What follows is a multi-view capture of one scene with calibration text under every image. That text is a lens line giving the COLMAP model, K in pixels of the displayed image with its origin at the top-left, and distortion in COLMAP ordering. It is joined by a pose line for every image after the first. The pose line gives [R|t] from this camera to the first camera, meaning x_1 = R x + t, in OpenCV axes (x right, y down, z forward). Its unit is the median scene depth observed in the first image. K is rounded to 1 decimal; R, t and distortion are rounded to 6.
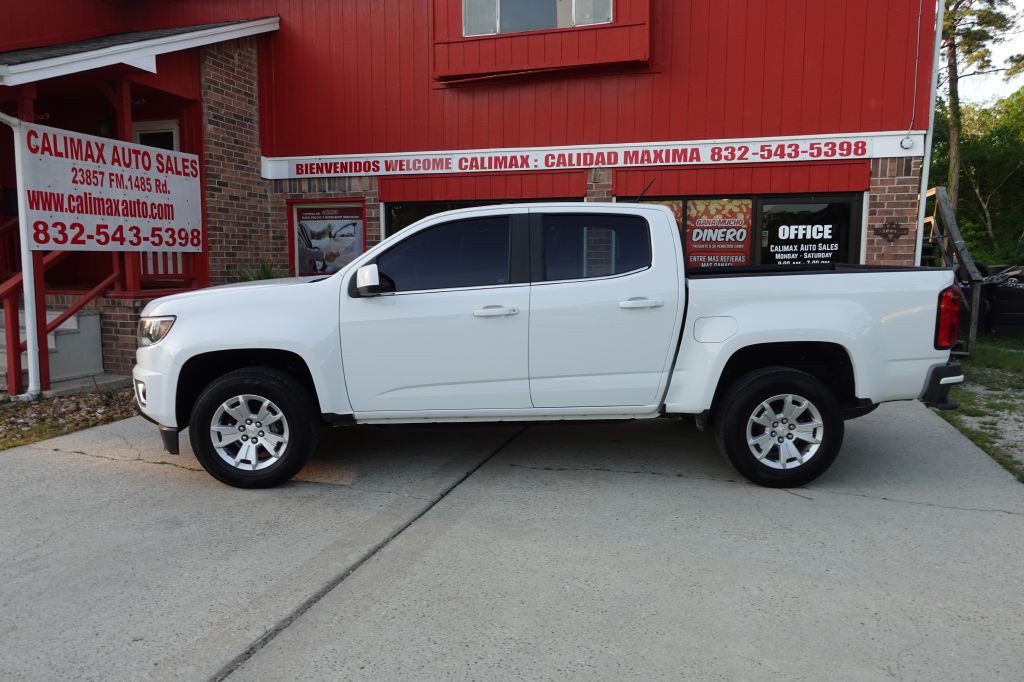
lens RADIAL K [[706.7, 0, 513.6], [0, 706.7, 343.4], [0, 0, 1]] dist [-0.000121, -0.000587]
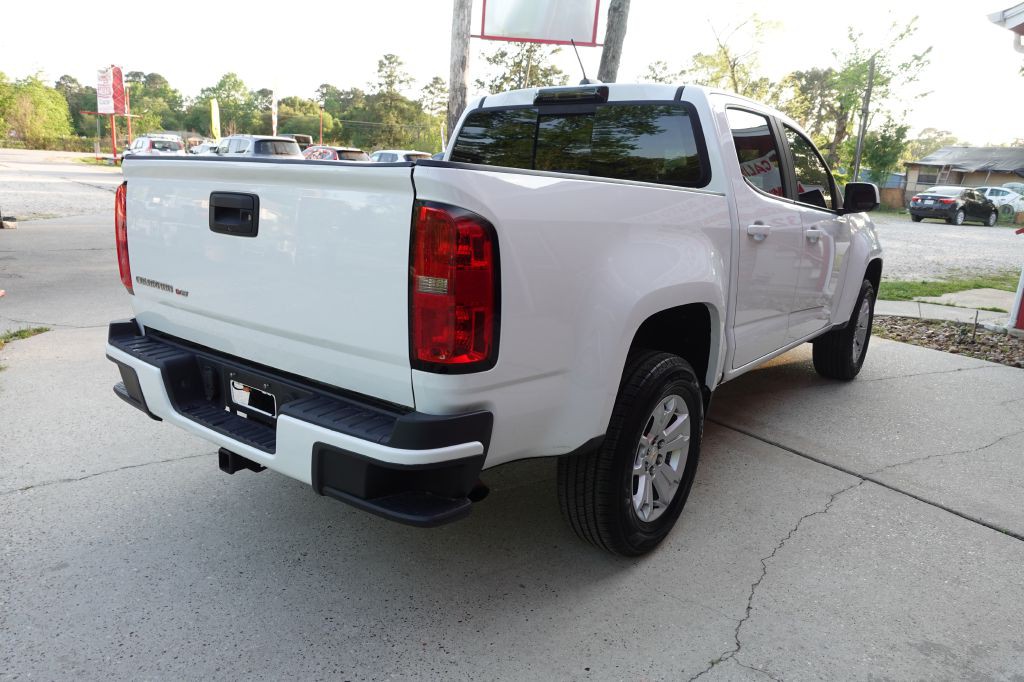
lens RADIAL K [[706.7, 0, 510.9], [0, 706.7, 338.9], [0, 0, 1]] dist [-0.000121, -0.000587]
pose [[-0.618897, 0.147766, -0.771448, 0.469029], [-0.144150, 0.944097, 0.296481, -0.095135], [0.772132, 0.294696, -0.562998, 0.847256]]
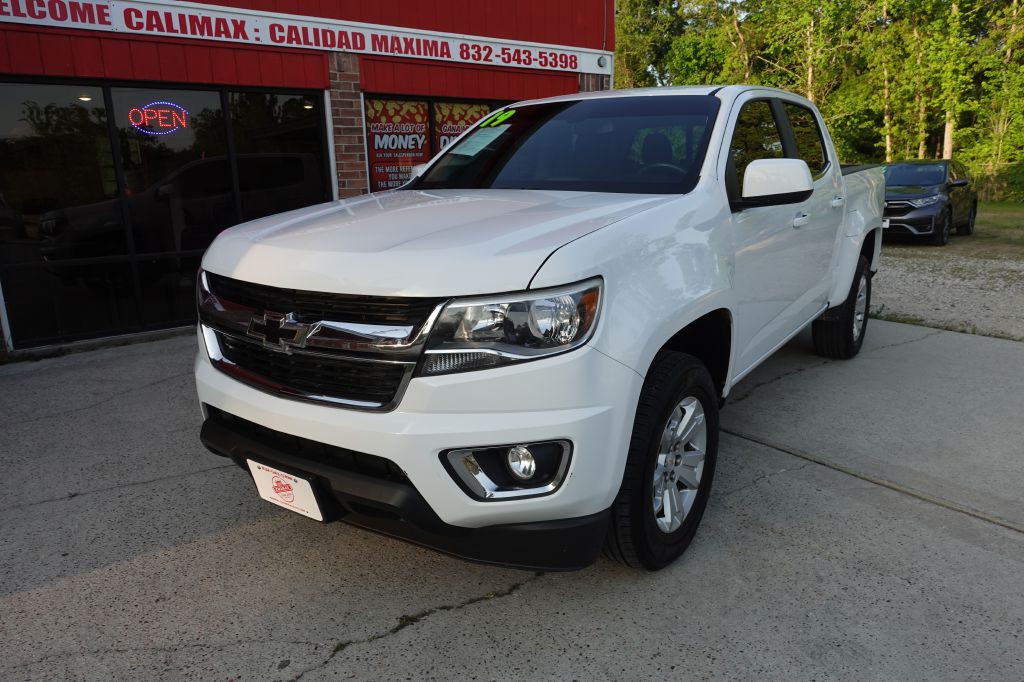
lens RADIAL K [[706.7, 0, 513.5], [0, 706.7, 340.2], [0, 0, 1]] dist [-0.000121, -0.000587]
pose [[0.586771, -0.199883, 0.784695, -0.454070], [0.121413, 0.979817, 0.158797, -0.039937], [-0.800599, 0.002095, 0.599197, 0.397142]]
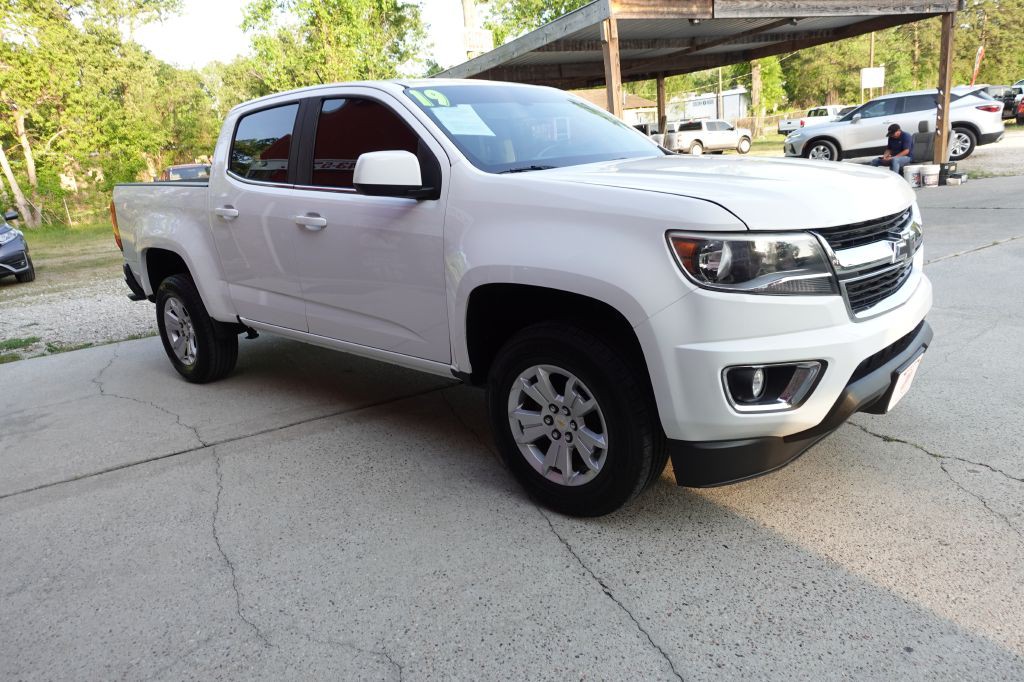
lens RADIAL K [[706.7, 0, 518.0], [0, 706.7, 337.6], [0, 0, 1]] dist [-0.000121, -0.000587]
pose [[-0.734108, -0.113636, 0.669457, -0.391205], [0.167610, 0.925066, 0.340821, -0.109450], [-0.658022, 0.362407, -0.660052, 0.940323]]
